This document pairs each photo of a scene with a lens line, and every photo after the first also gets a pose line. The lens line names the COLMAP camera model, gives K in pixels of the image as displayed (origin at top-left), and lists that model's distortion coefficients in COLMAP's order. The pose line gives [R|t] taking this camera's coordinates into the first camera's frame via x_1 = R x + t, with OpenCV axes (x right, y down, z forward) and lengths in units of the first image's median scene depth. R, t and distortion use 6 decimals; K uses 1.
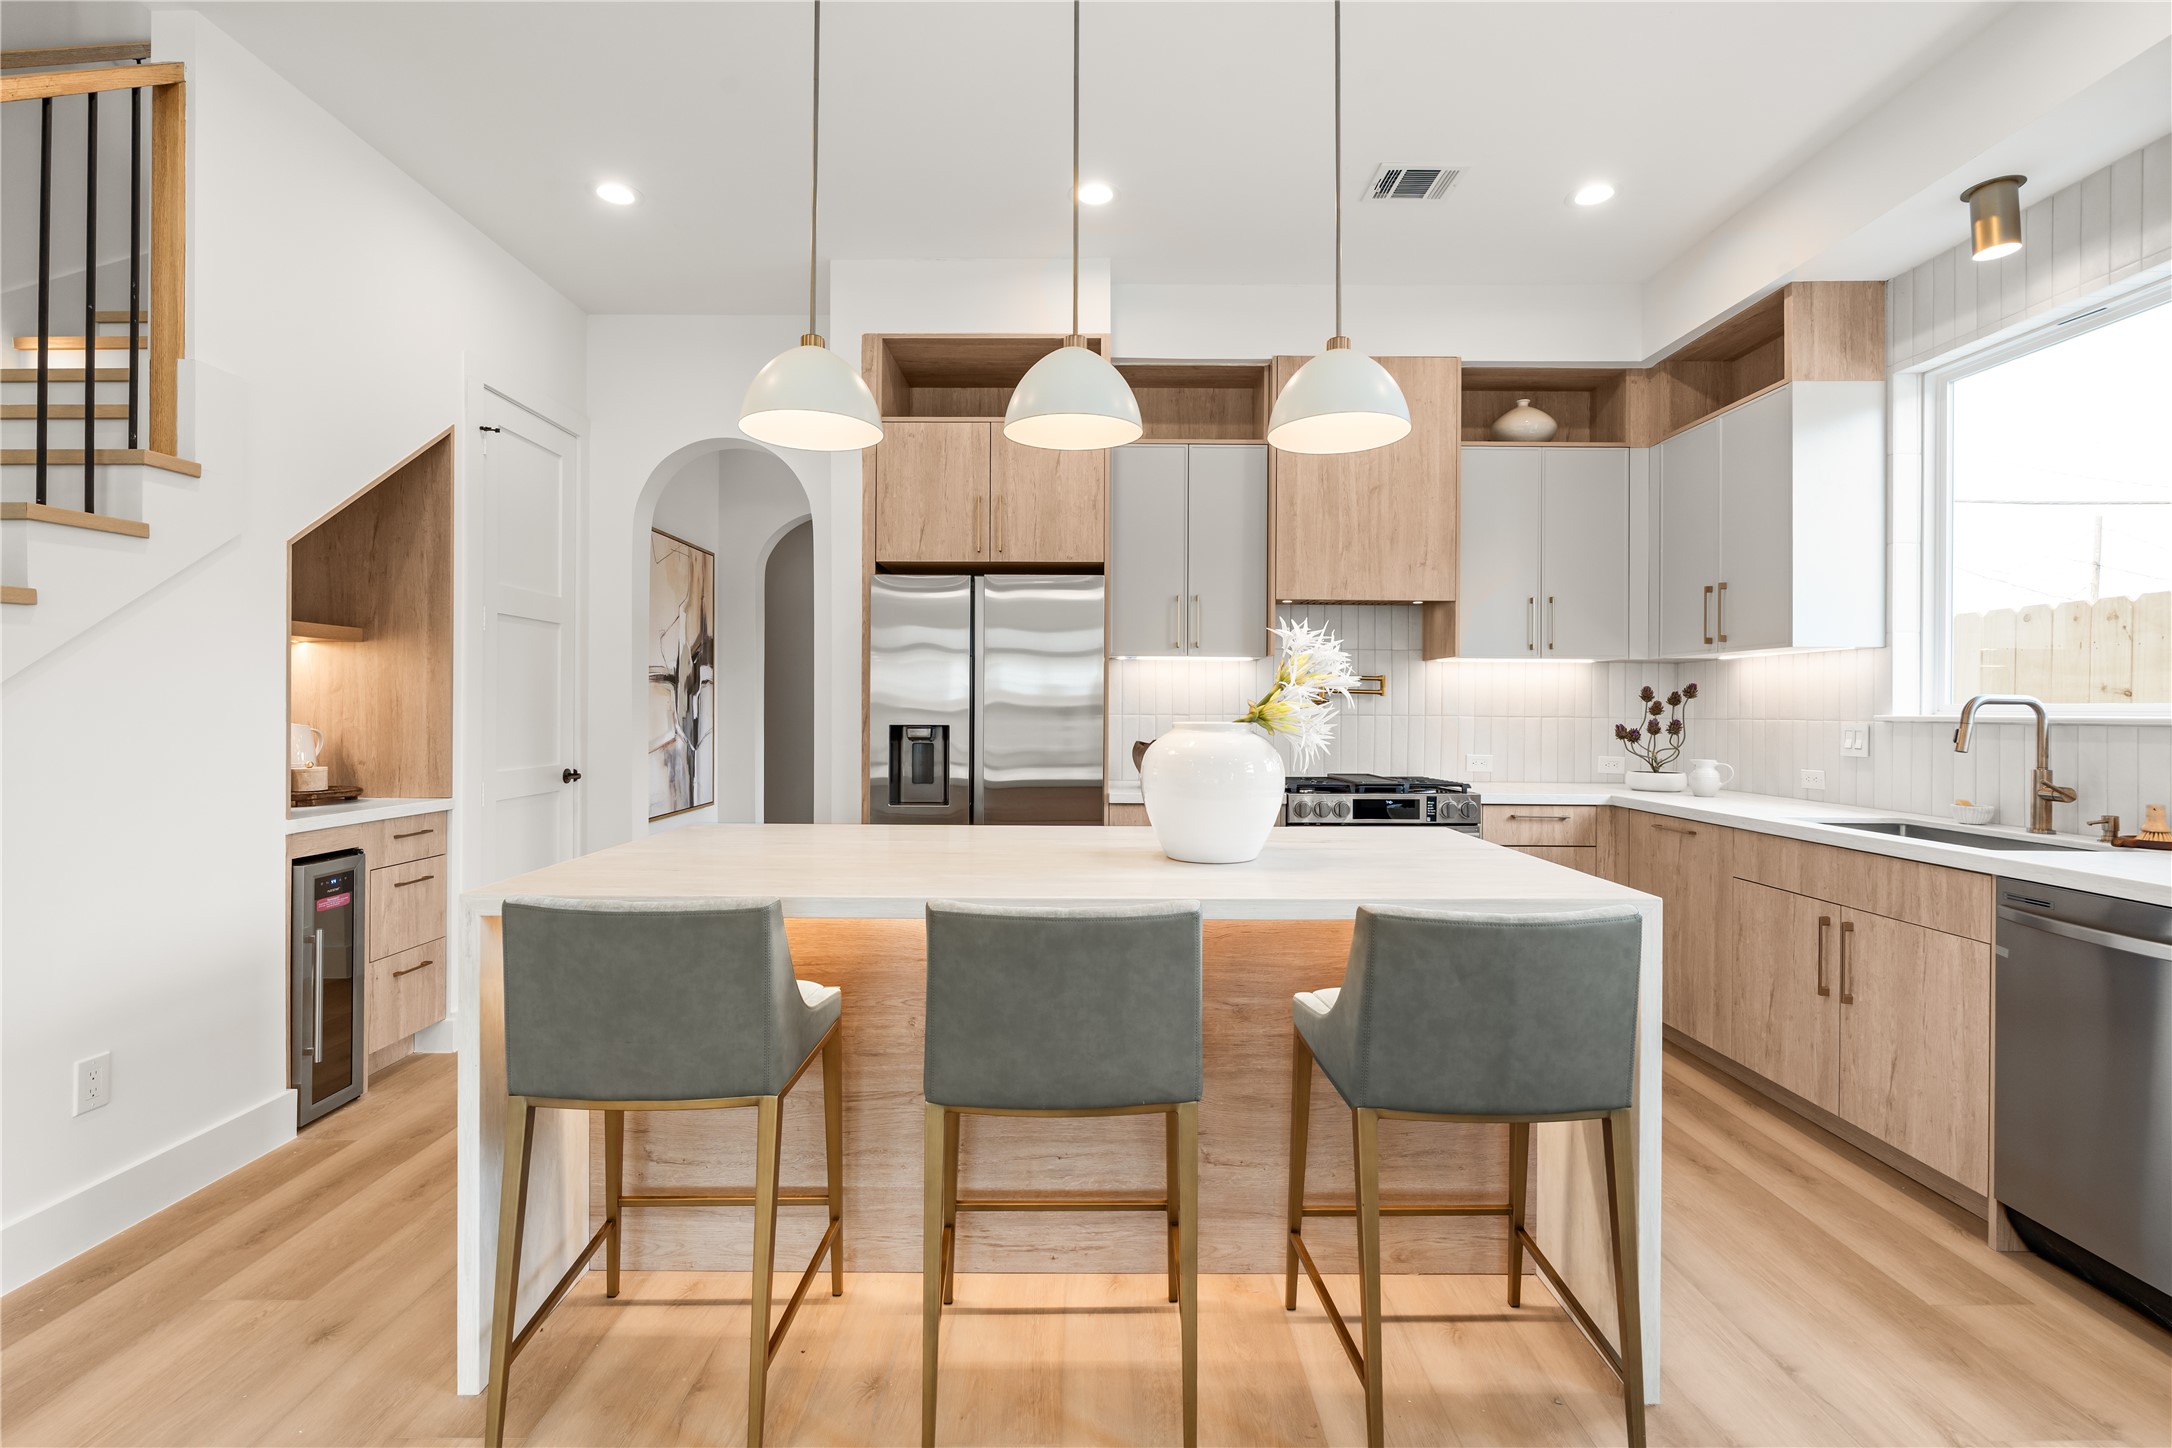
lens RADIAL K [[980.5, 0, 1084.3], [0, 980.5, 708.2], [0, 0, 1]] dist [-0.006724, 0.001580]
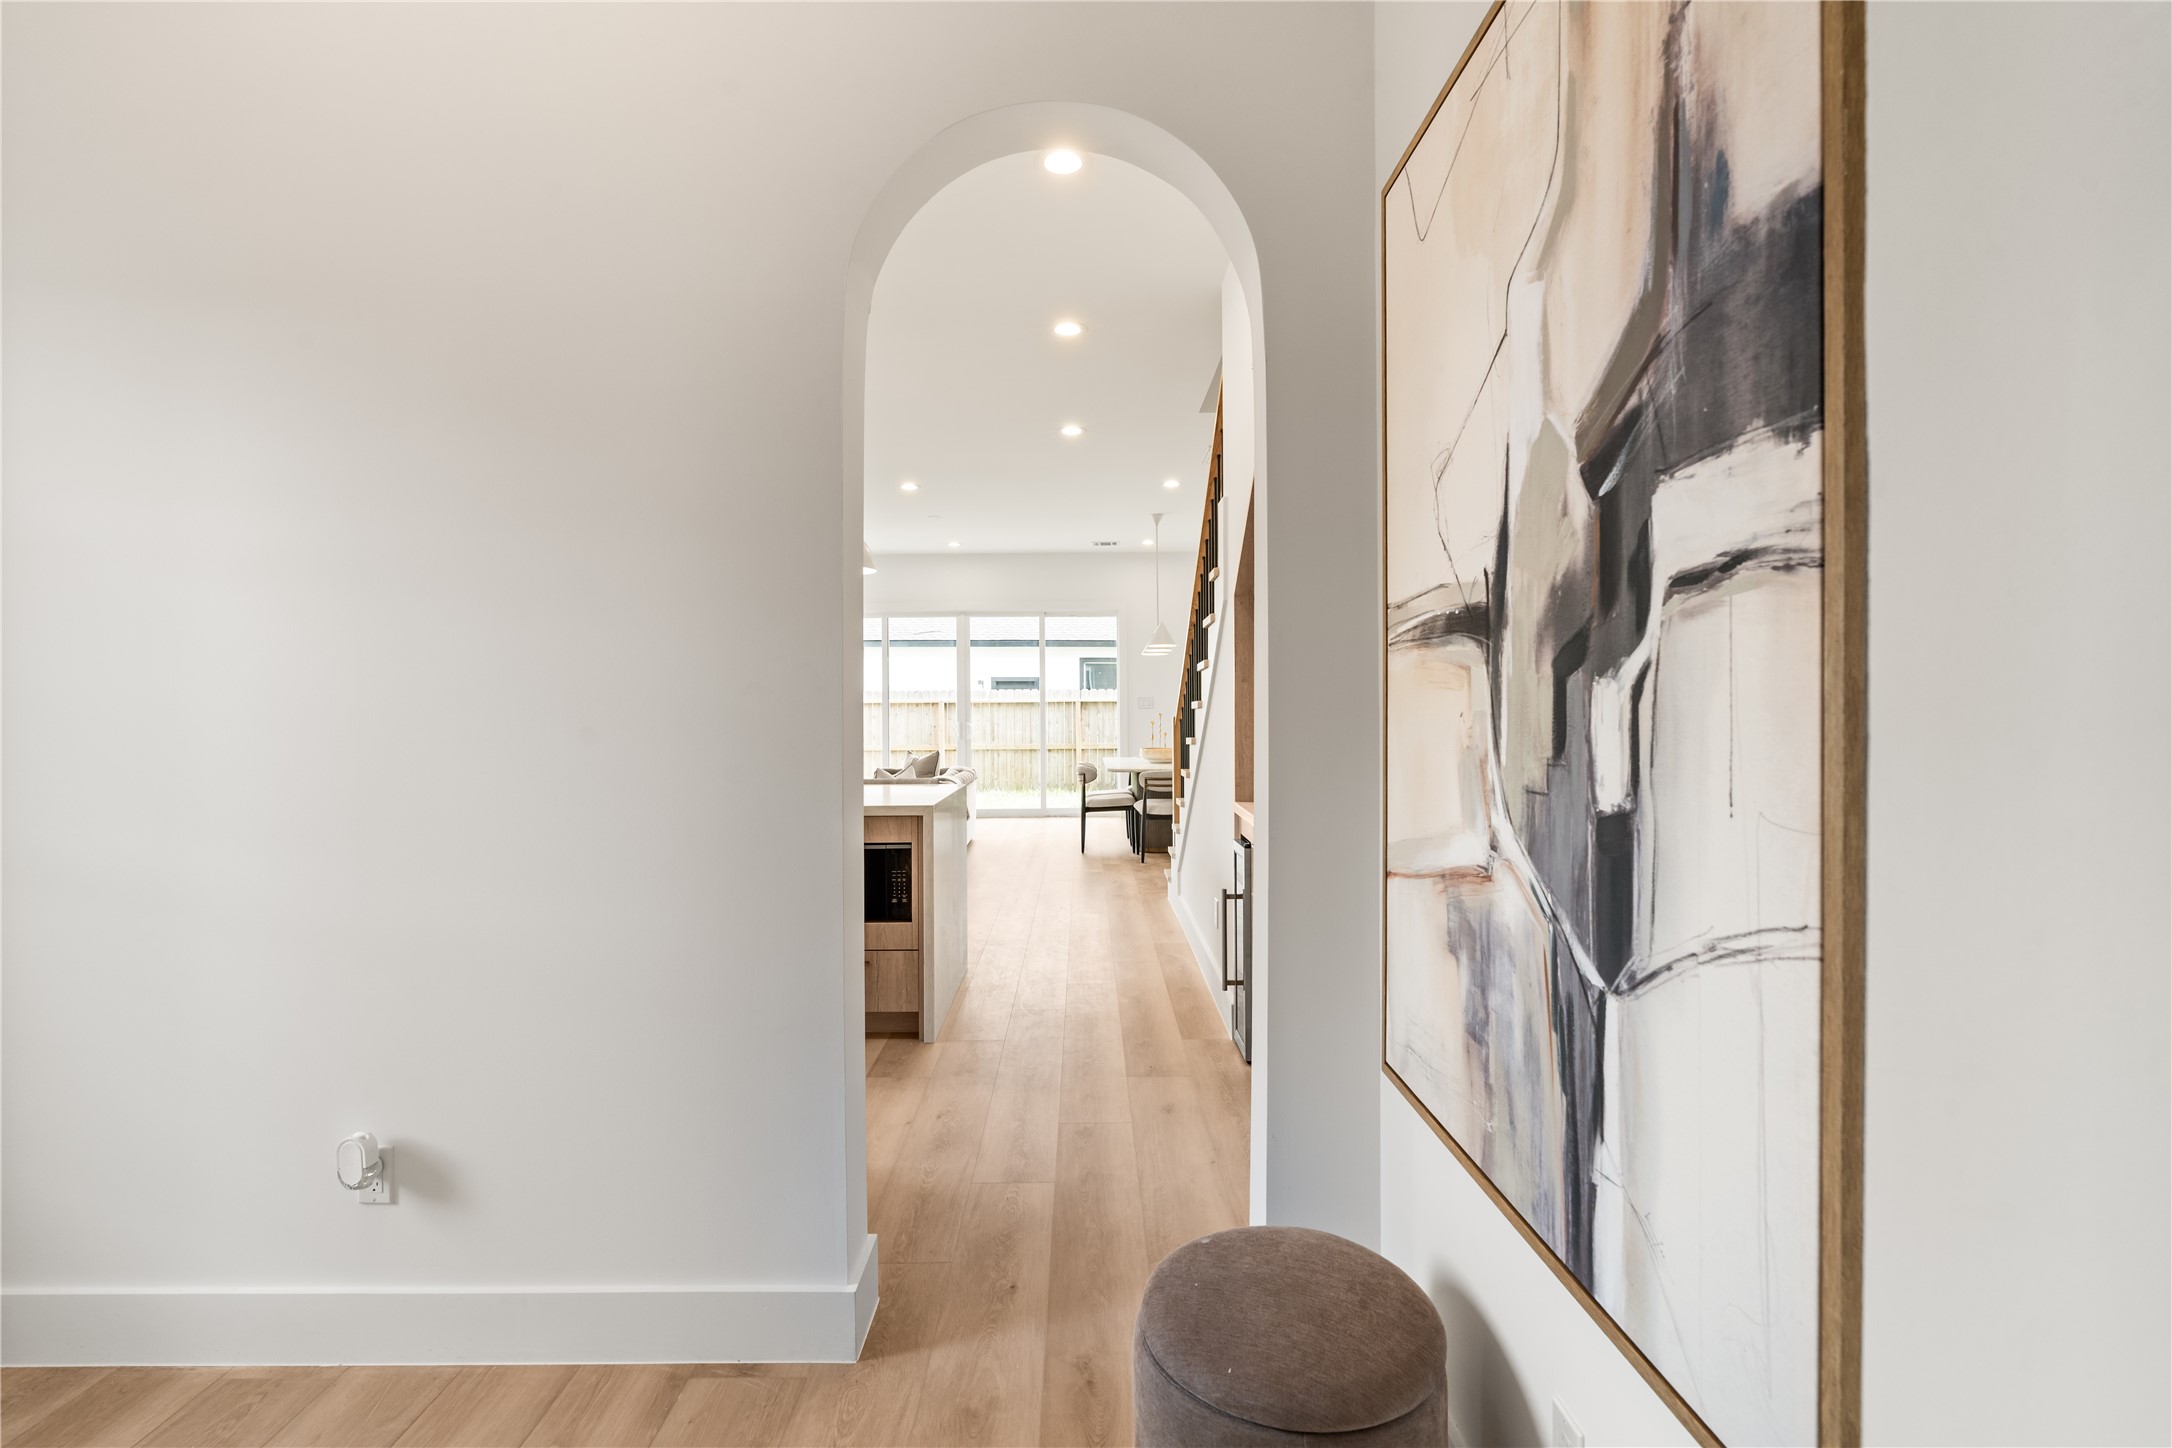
lens RADIAL K [[980.5, 0, 1084.3], [0, 980.5, 708.2], [0, 0, 1]] dist [-0.006724, 0.001580]
pose [[-0.999998, -0.001264, -0.001543, -0.452368], [-0.001267, 0.999998, 0.001494, -0.011374], [0.001541, 0.001496, -0.999998, 1.749377]]
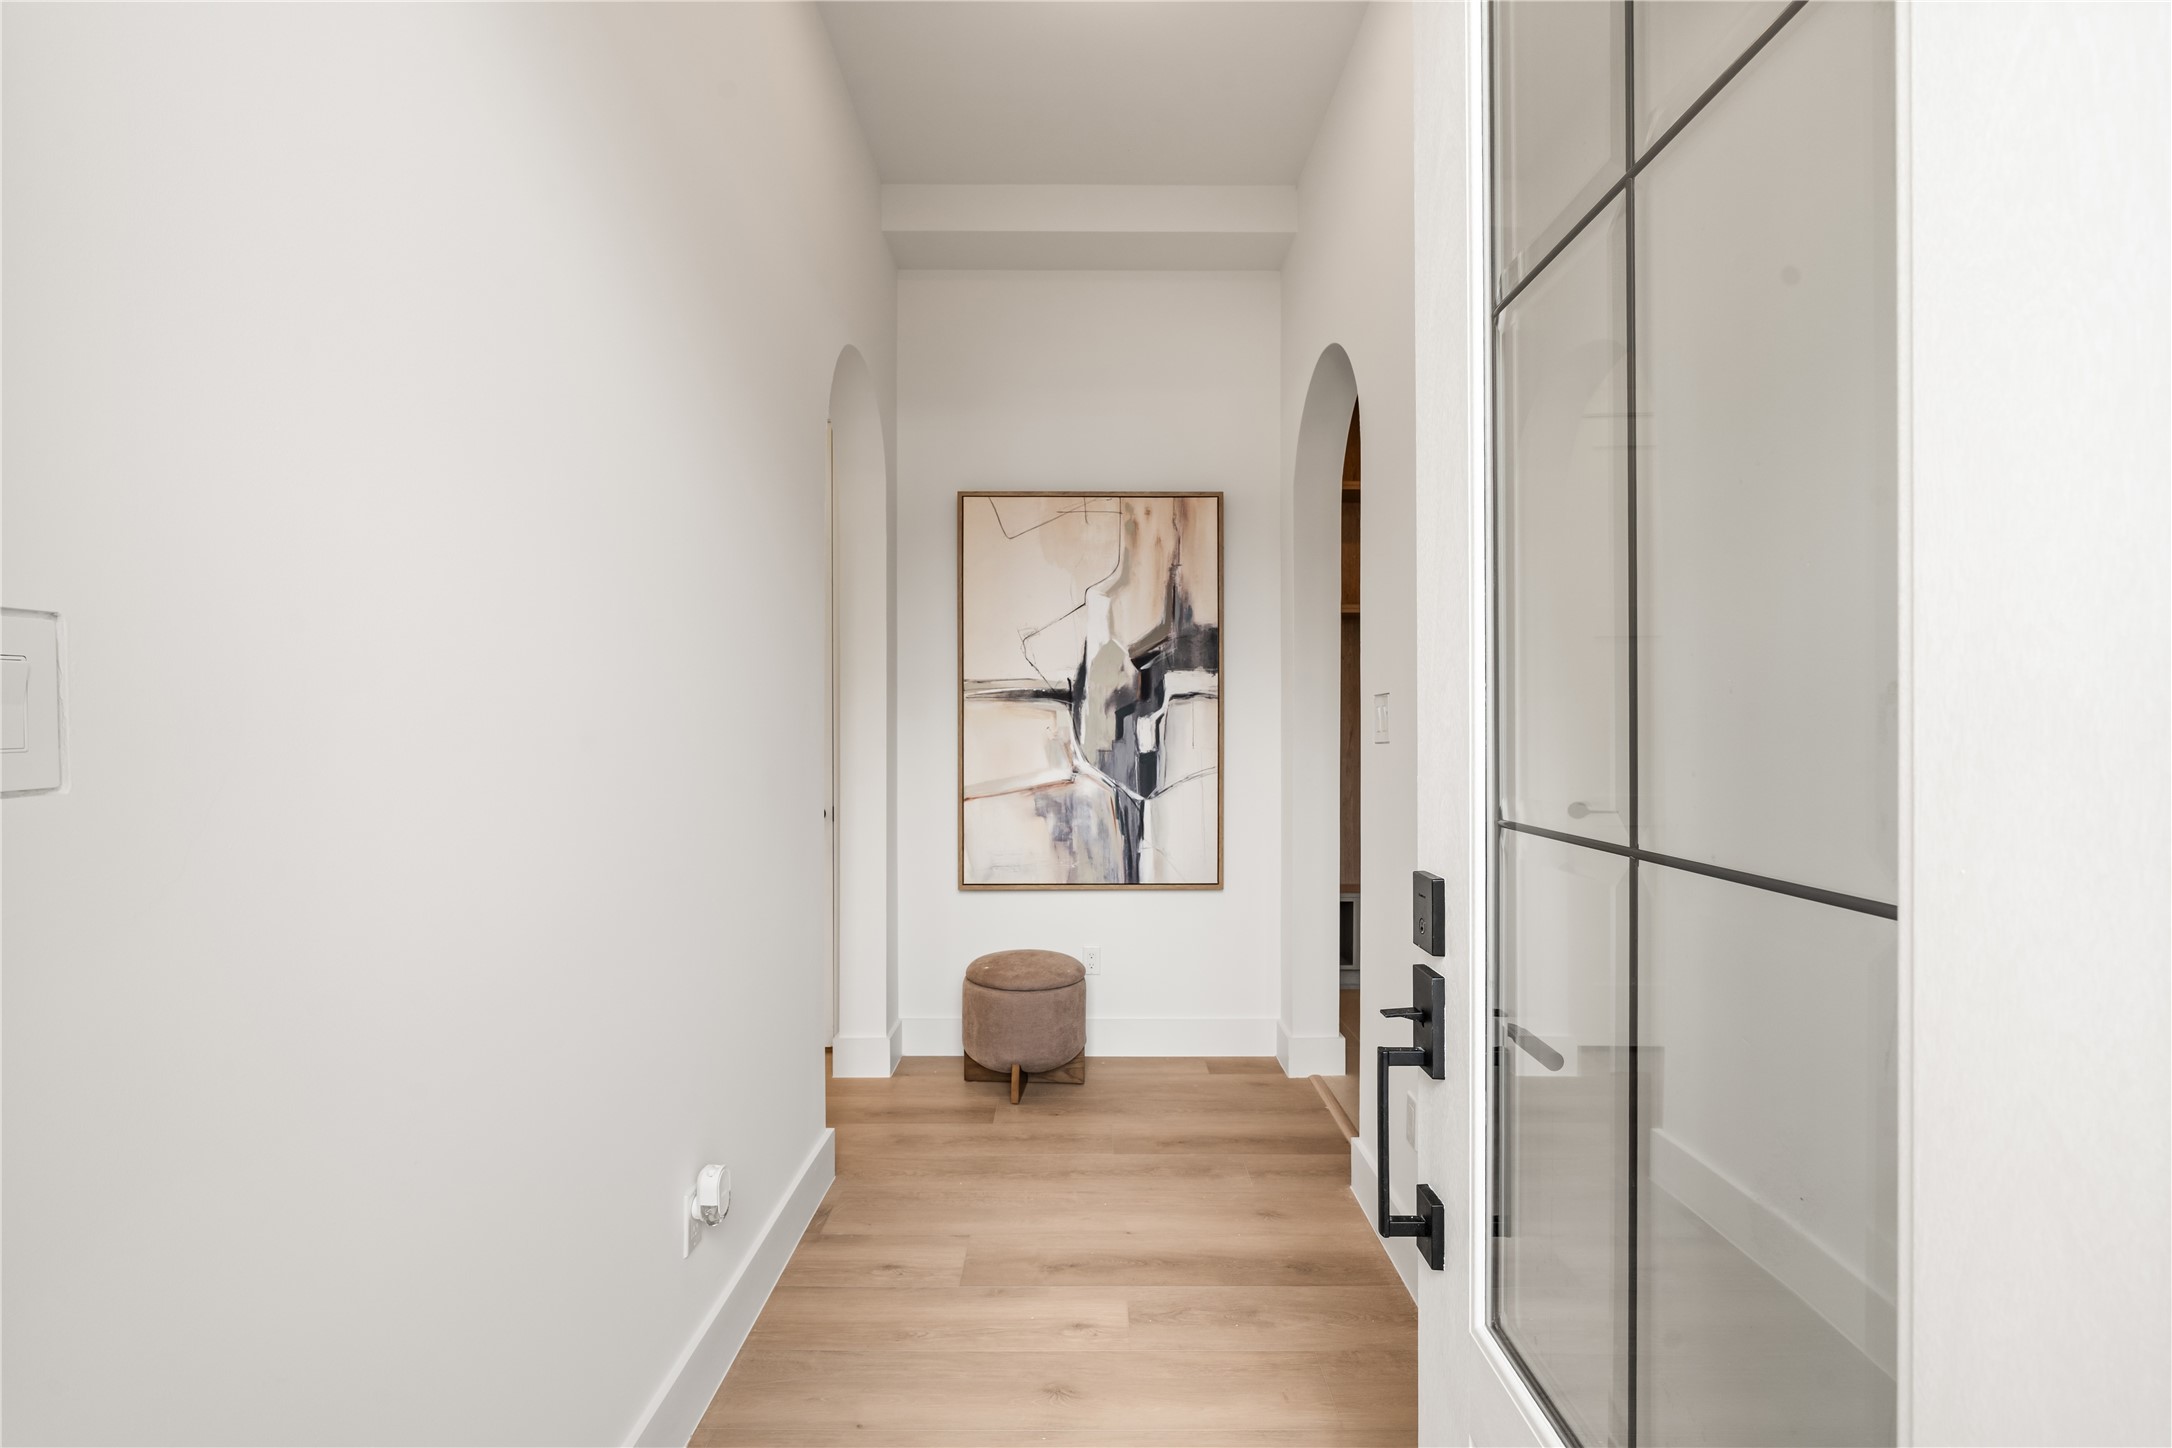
lens RADIAL K [[973.5, 0, 1086.0], [0, 973.5, 724.0], [0, 0, 1]] dist [-0.007365, 0.002496]
pose [[-0.004730, -0.003334, -0.999983, 0.398193], [-0.000905, 0.999994, -0.003330, -0.009338], [0.999988, 0.000889, -0.004733, 1.434194]]
